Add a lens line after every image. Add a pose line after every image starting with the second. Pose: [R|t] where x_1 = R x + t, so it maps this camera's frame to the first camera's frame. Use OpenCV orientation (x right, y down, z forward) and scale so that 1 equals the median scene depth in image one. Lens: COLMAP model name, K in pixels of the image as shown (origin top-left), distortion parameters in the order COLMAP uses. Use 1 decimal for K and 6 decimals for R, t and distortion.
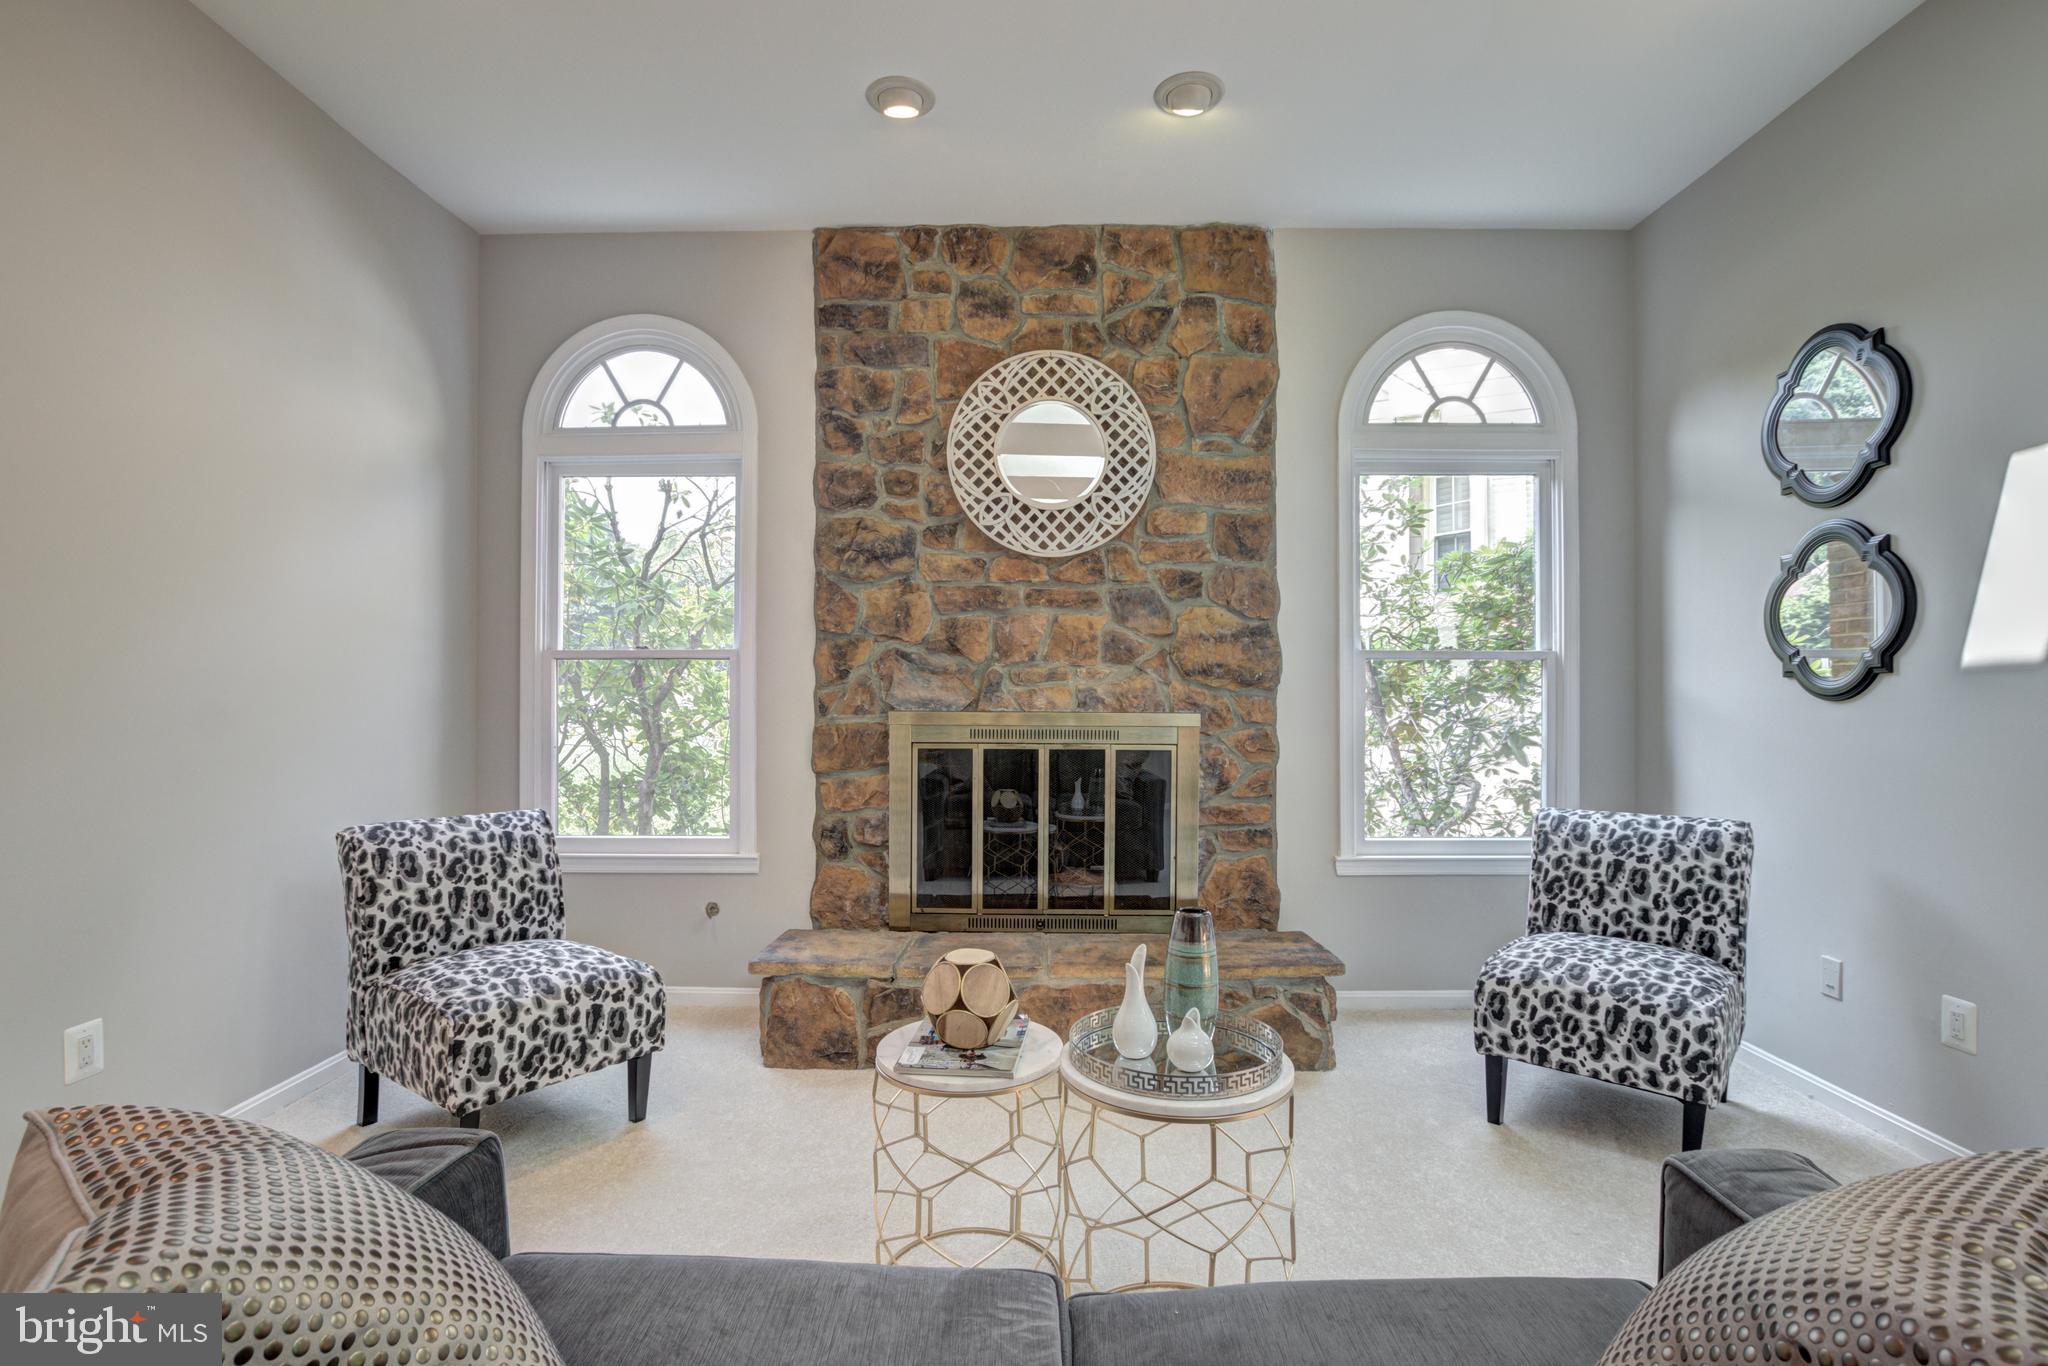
lens RADIAL K [[969.9, 0, 1040.2], [0, 969.9, 695.7], [0, 0, 1]] dist [-0.032934, 0.003888]
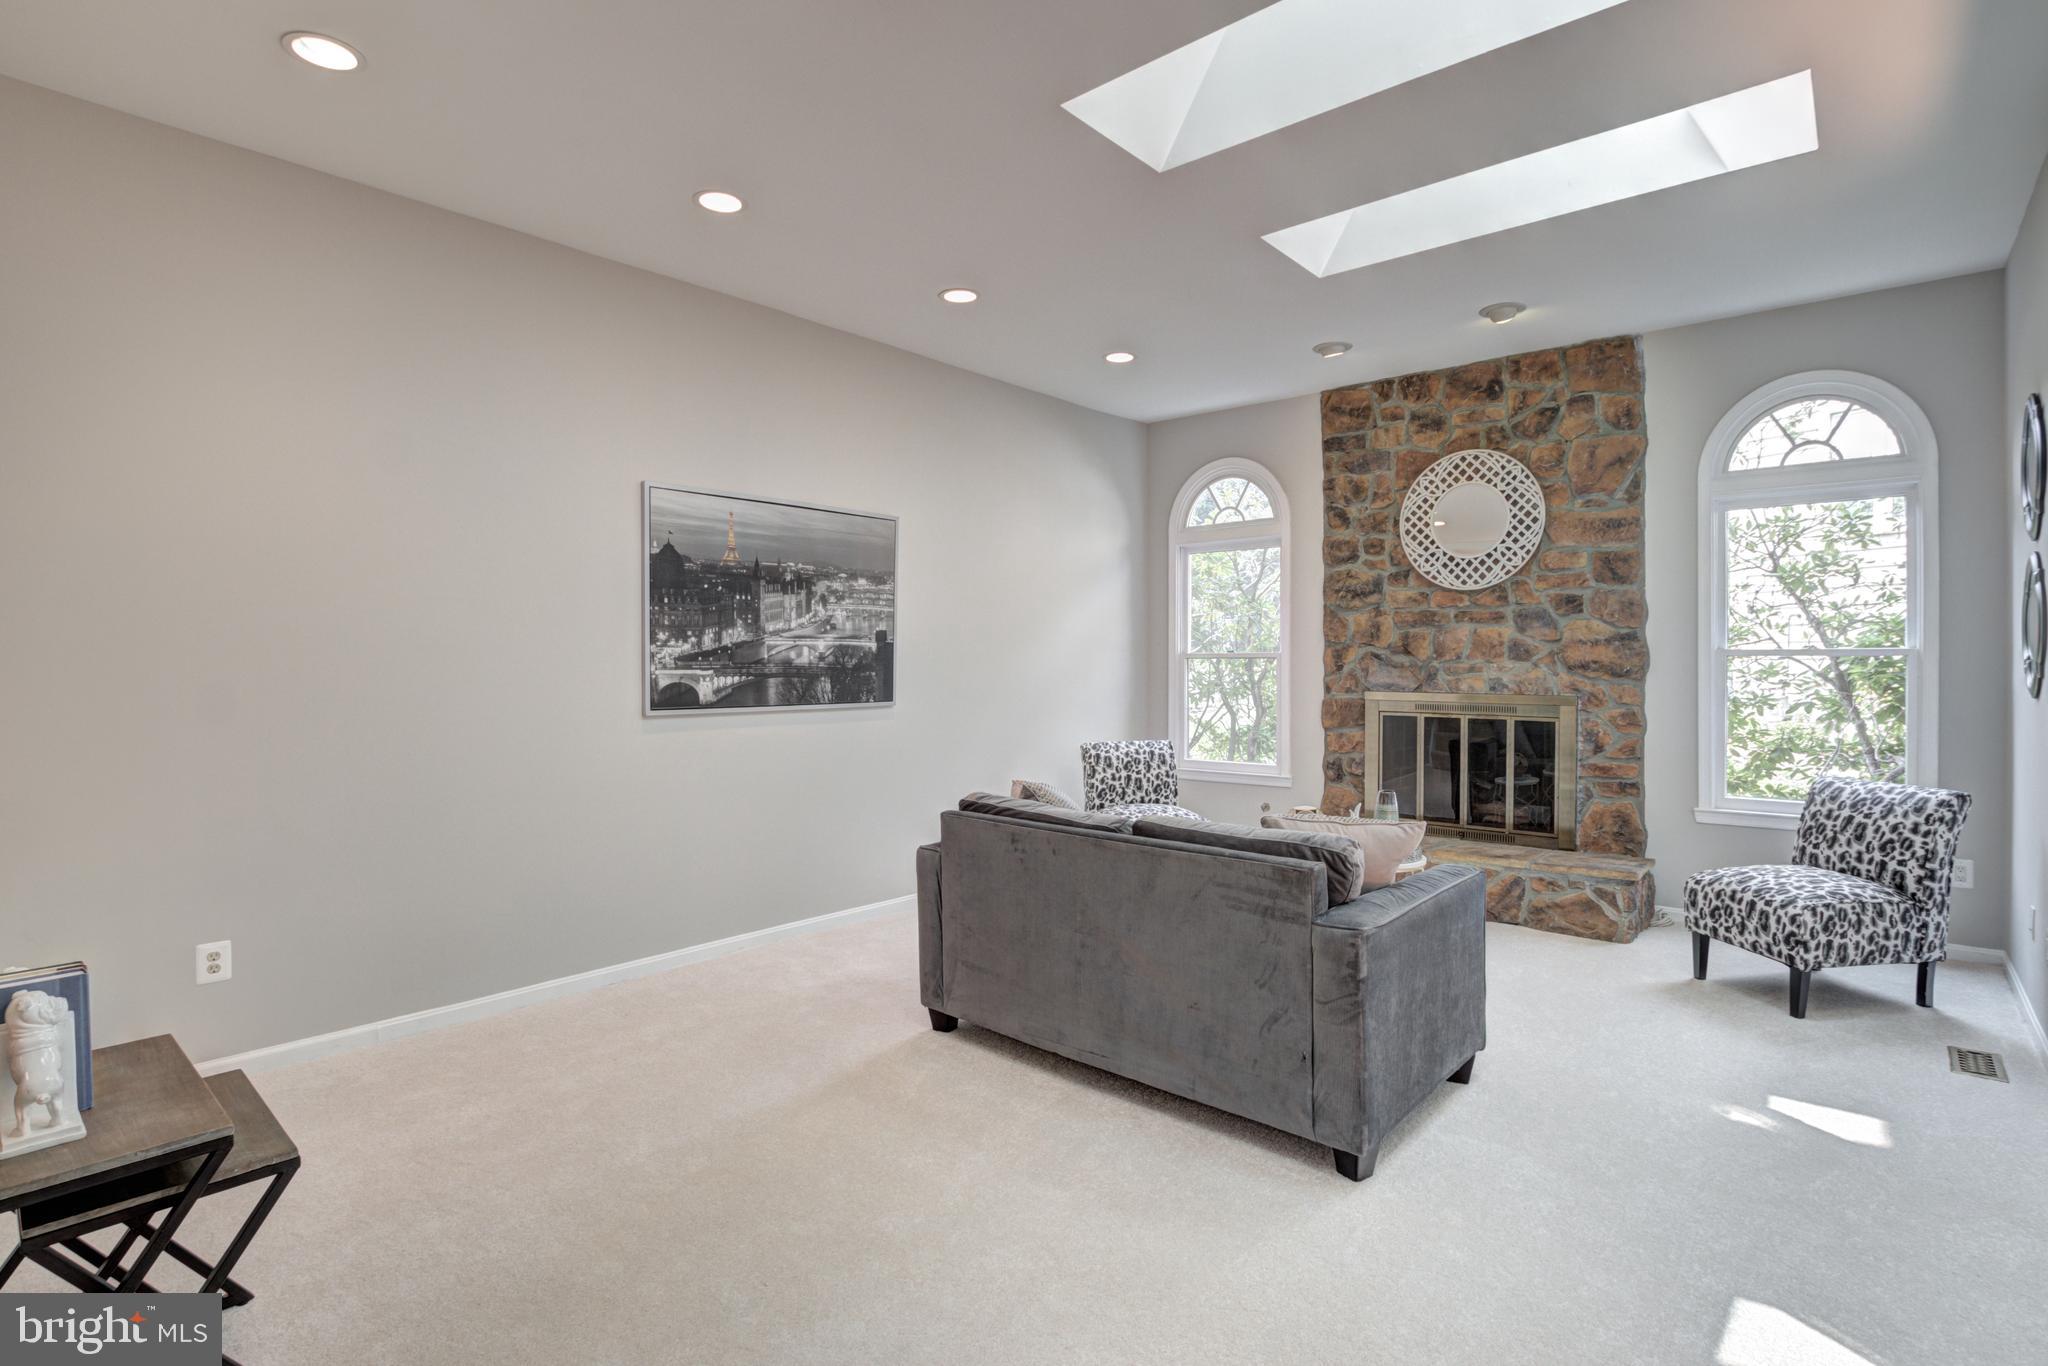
lens RADIAL K [[969.9, 0, 1026.8], [0, 969.9, 684.6], [0, 0, 1]] dist [-0.032934, 0.003888]
pose [[0.753264, 0.011309, -0.657621, 0.474354], [0.004980, 0.999725, 0.022895, -0.034348], [0.657700, -0.020521, 0.753001, -0.566658]]
